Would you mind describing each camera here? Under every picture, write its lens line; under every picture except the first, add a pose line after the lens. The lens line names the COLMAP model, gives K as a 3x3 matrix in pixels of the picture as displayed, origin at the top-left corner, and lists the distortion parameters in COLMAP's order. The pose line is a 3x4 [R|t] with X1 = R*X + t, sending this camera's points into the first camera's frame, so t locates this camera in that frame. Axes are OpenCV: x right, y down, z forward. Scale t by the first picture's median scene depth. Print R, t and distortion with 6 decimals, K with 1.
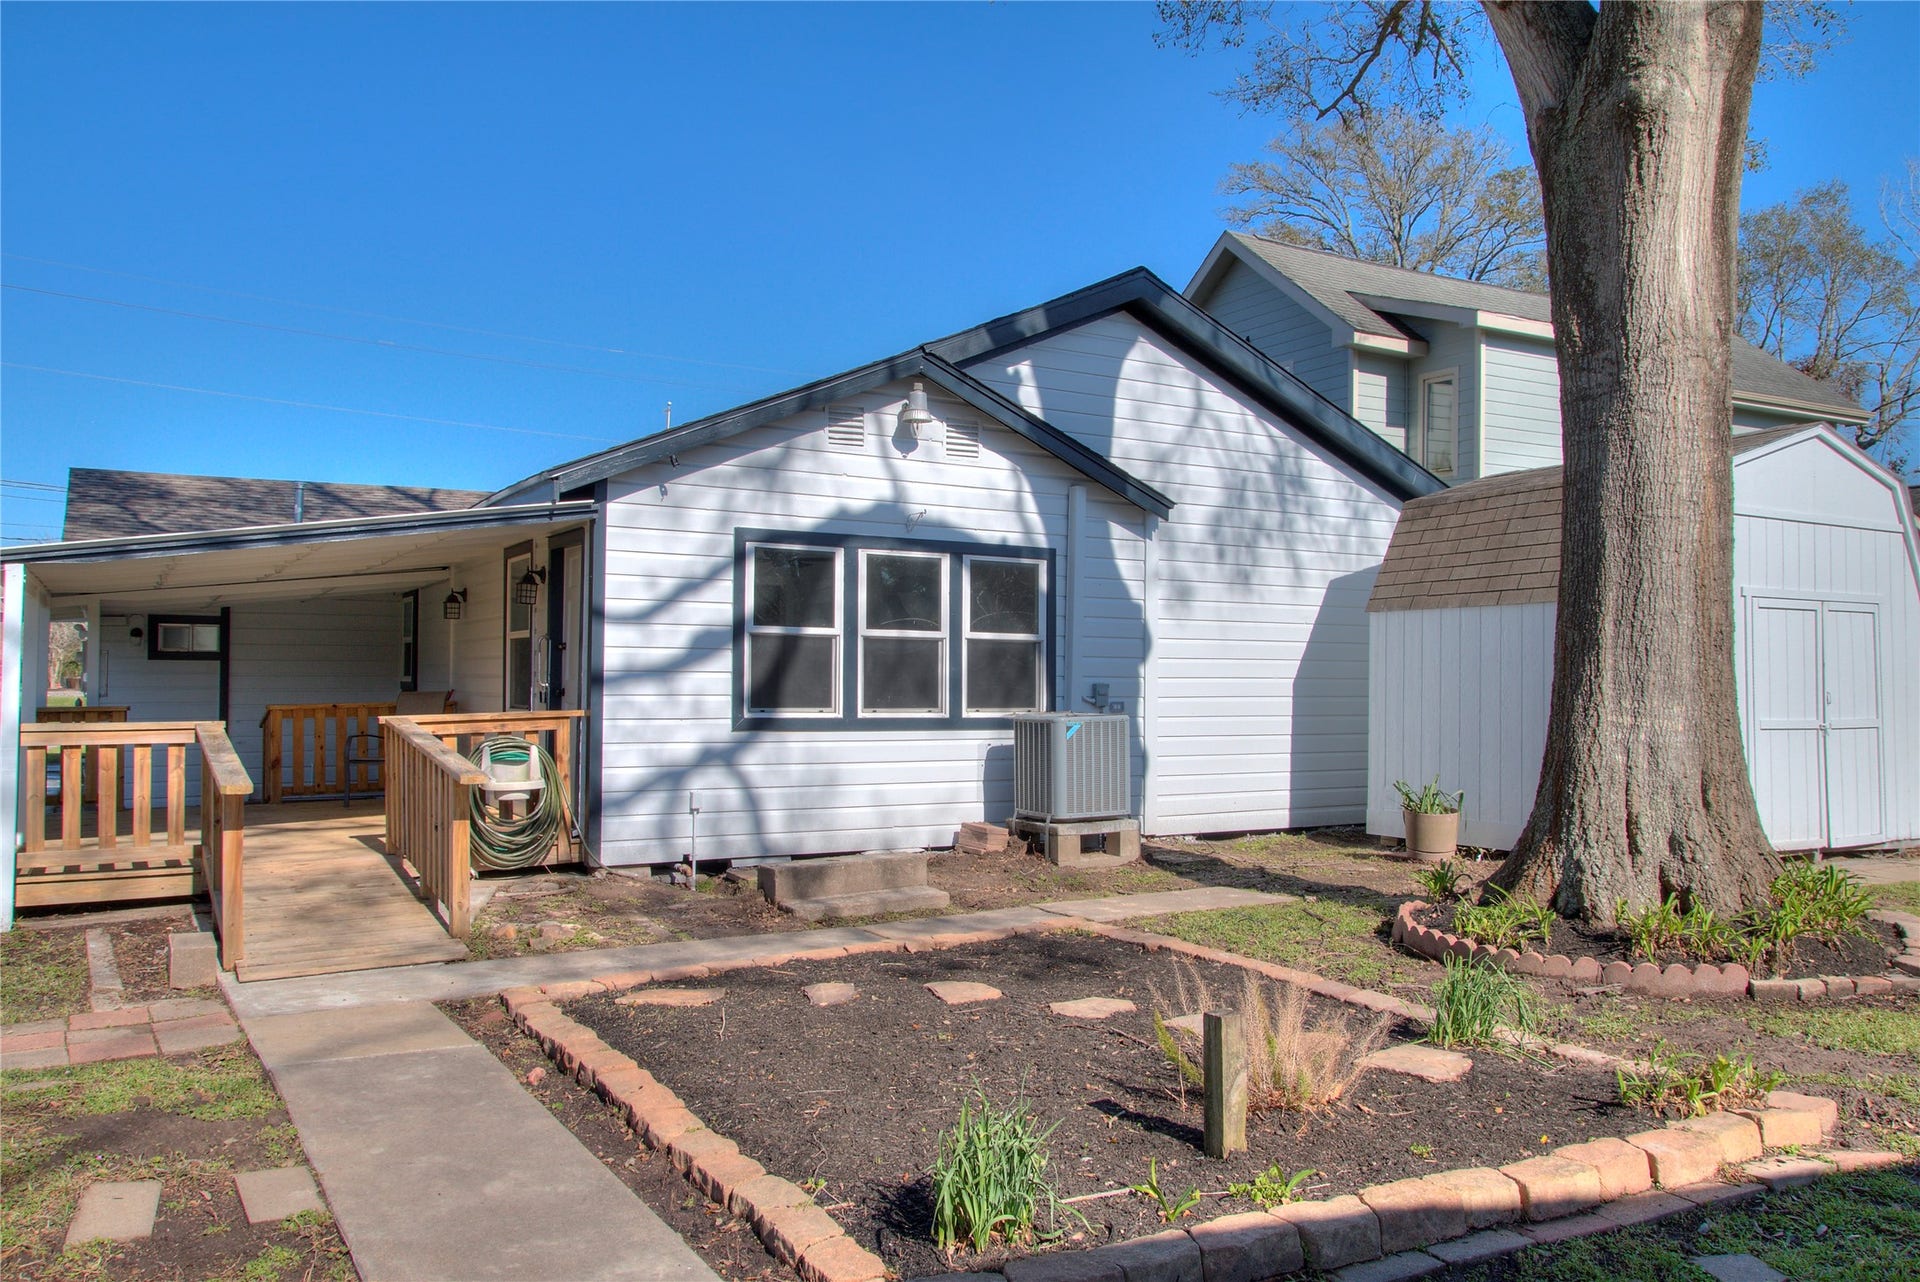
lens RADIAL K [[1430.7, 0, 971.4], [0, 1430.7, 646.8], [0, 0, 1]] dist [0.010418, -0.005578]
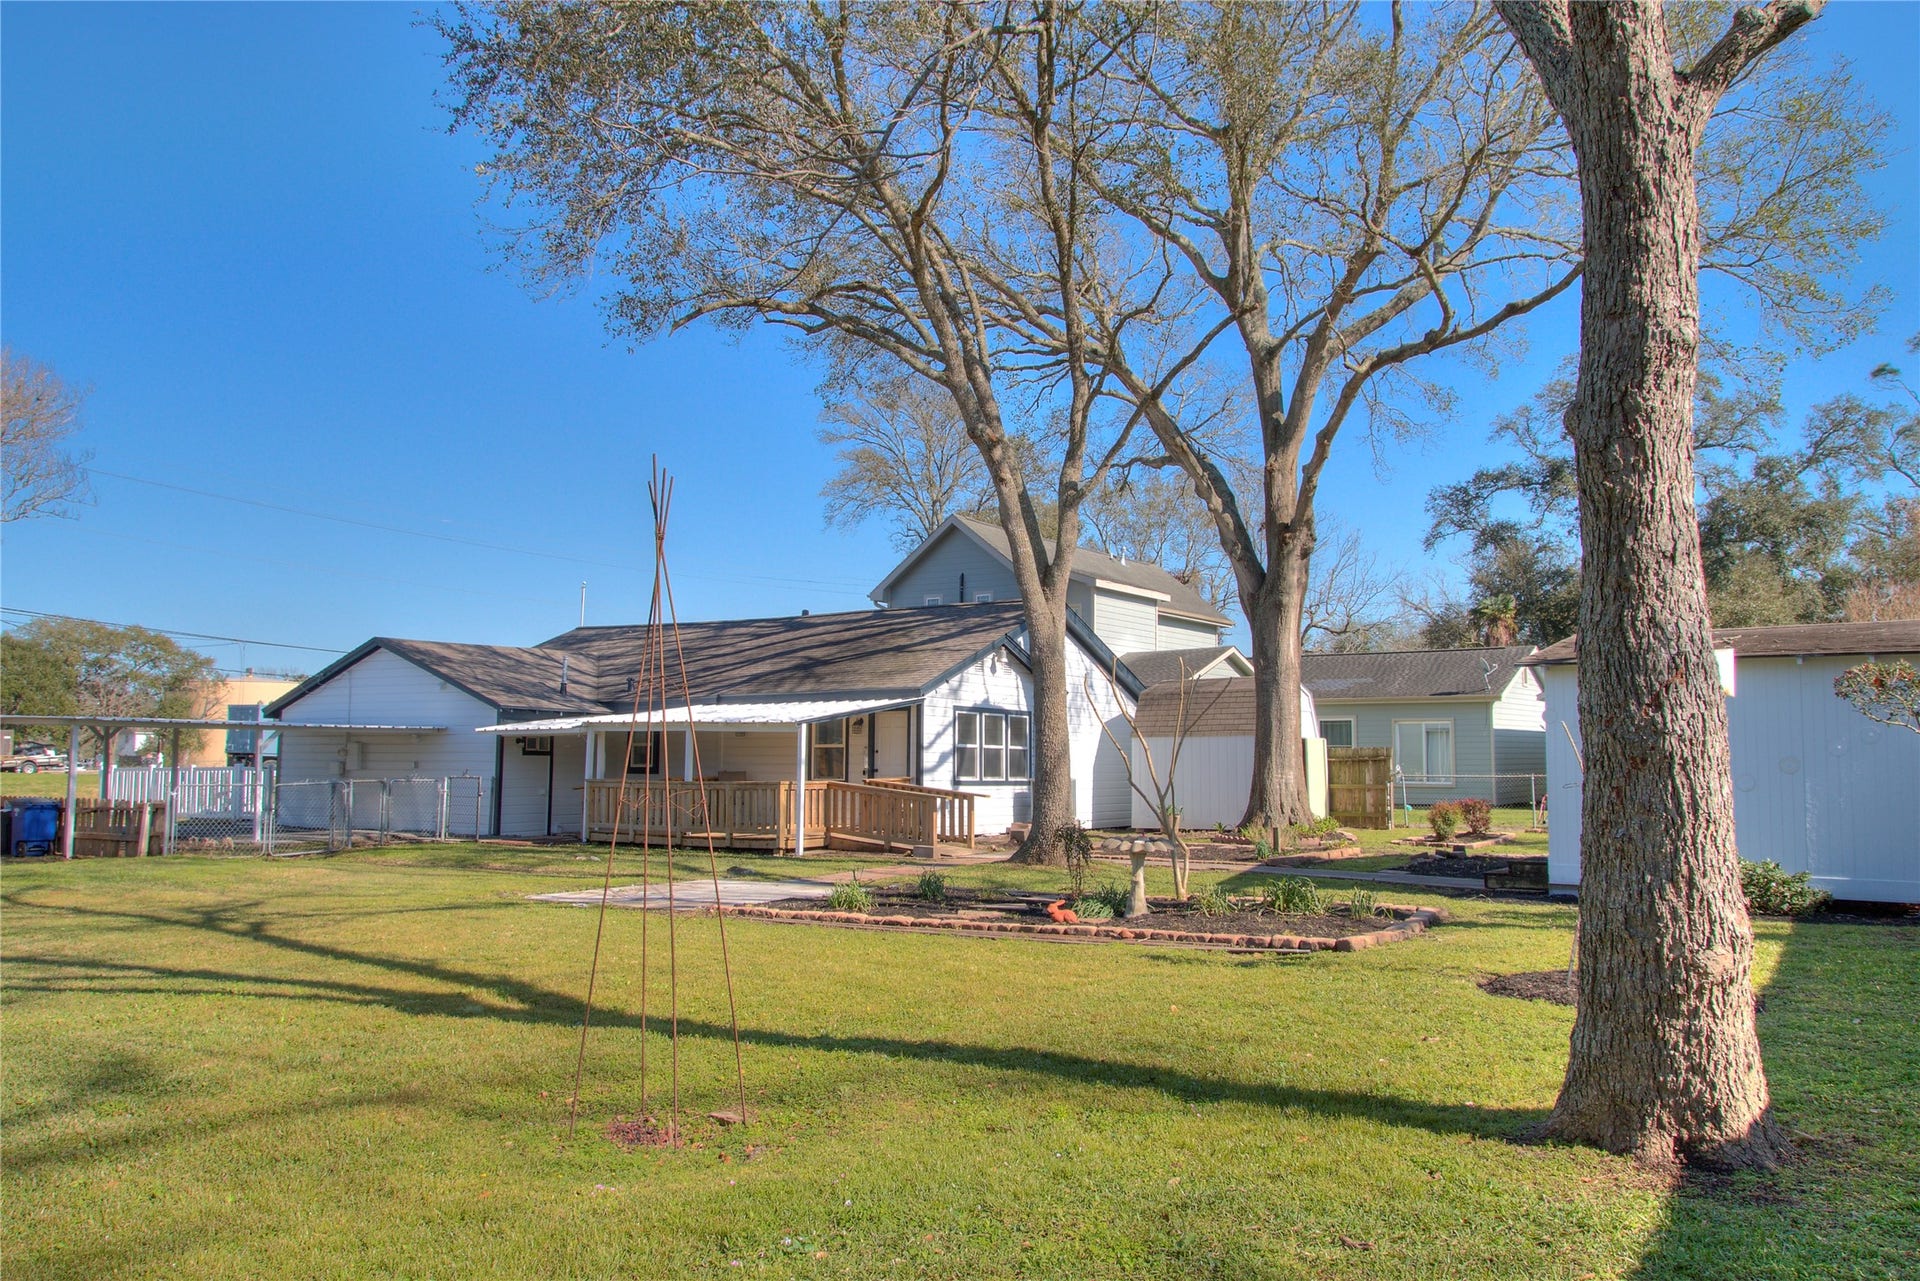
lens RADIAL K [[1430.7, 0, 953.9], [0, 1430.7, 638.7], [0, 0, 1]] dist [0.010418, -0.005578]
pose [[0.901815, 0.033148, 0.430850, -1.190223], [-0.004259, 0.997687, -0.067845, -0.028370], [-0.432102, 0.059349, 0.899870, -1.223282]]
